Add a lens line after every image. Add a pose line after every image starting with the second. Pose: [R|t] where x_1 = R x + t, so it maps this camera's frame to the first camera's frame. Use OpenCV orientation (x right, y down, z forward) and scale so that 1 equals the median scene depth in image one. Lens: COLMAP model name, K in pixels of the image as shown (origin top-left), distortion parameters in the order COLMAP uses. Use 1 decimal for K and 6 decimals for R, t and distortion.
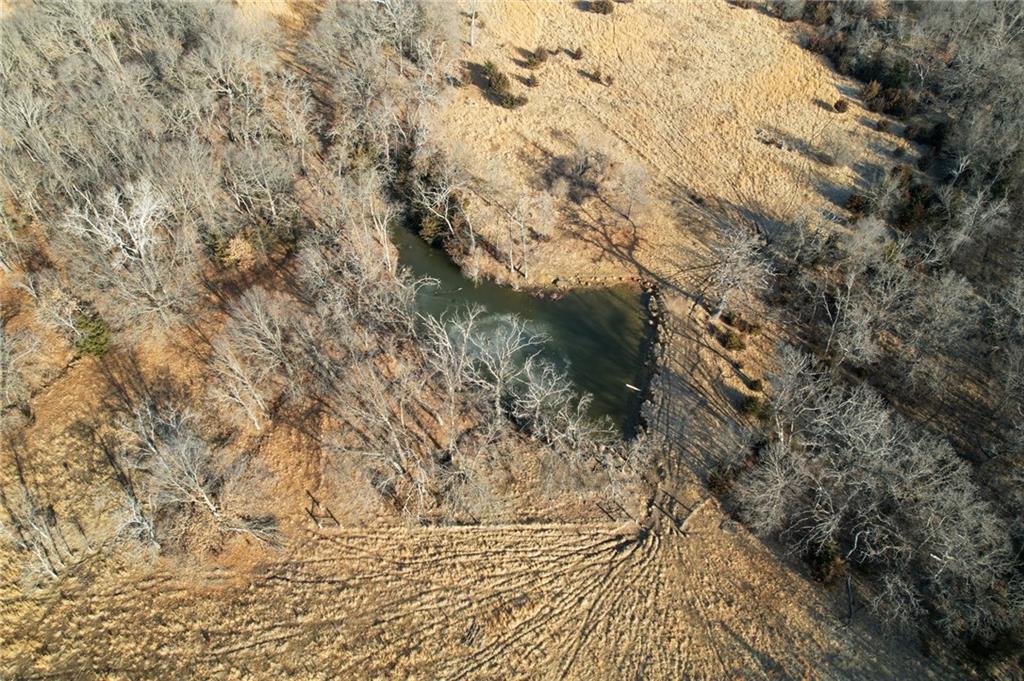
lens RADIAL K [[652.0, 0, 512.0], [0, 652.0, 340.5], [0, 0, 1]] dist [-0.066439, 0.061652]
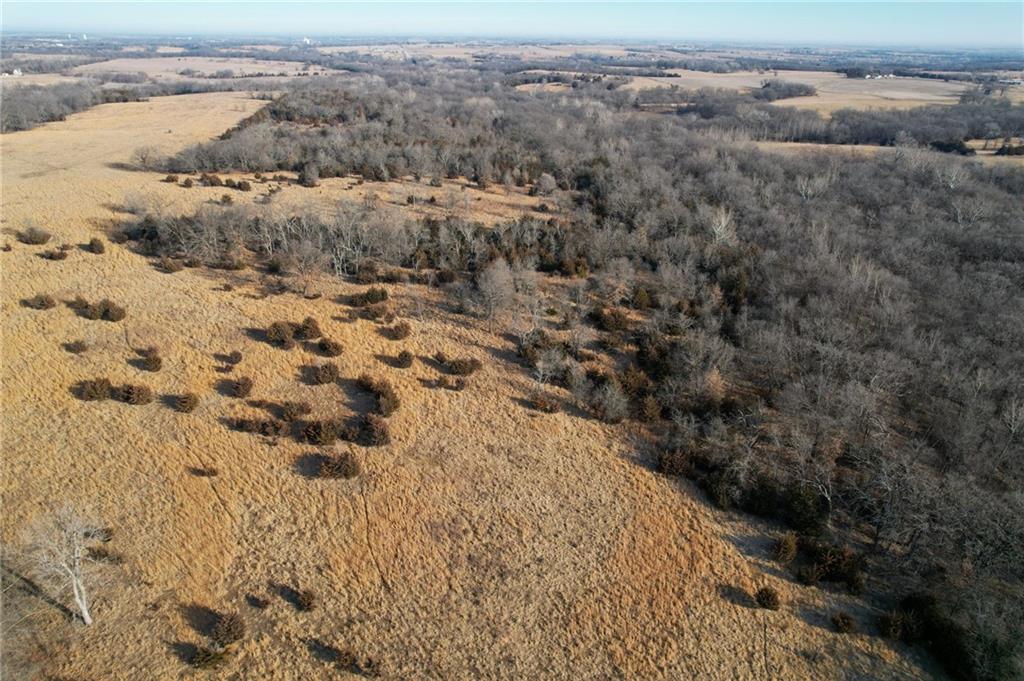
lens RADIAL K [[652.0, 0, 512.0], [0, 652.0, 340.5], [0, 0, 1]] dist [-0.066439, 0.061652]
pose [[0.933689, -0.147626, 0.326237, 0.127057], [0.259977, 0.905978, -0.334090, -0.442901], [-0.246243, 0.396750, 0.884281, 0.426365]]
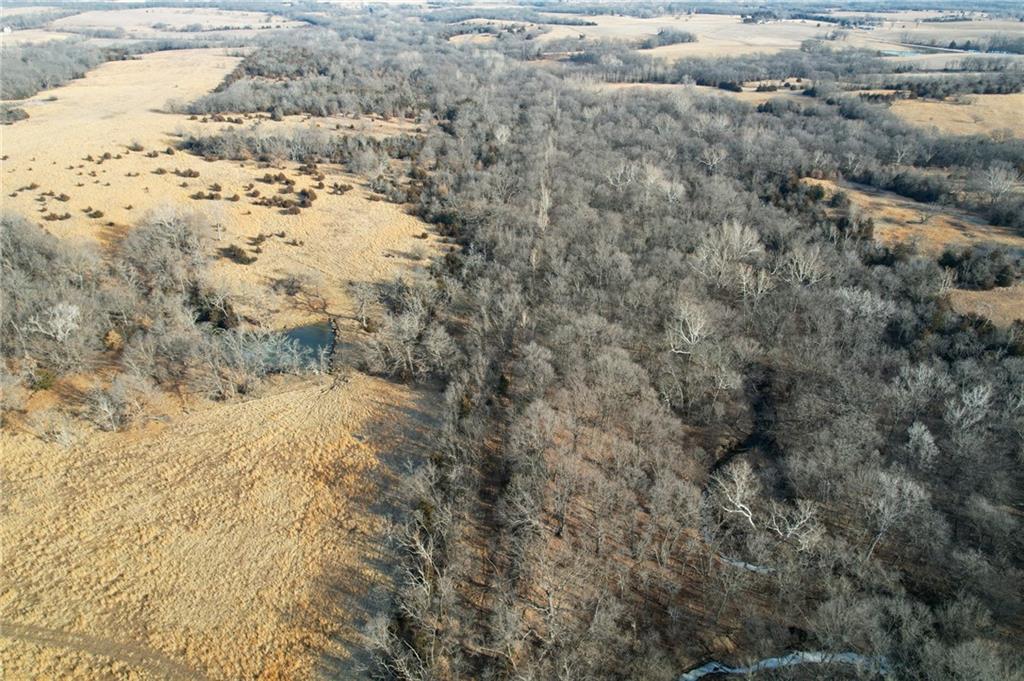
lens RADIAL K [[652.0, 0, 512.0], [0, 652.0, 340.5], [0, 0, 1]] dist [-0.066439, 0.061652]
pose [[0.918396, -0.202348, 0.340005, 0.016193], [0.295851, 0.921792, -0.250542, 0.506106], [-0.262718, 0.330688, 0.906435, -0.764838]]
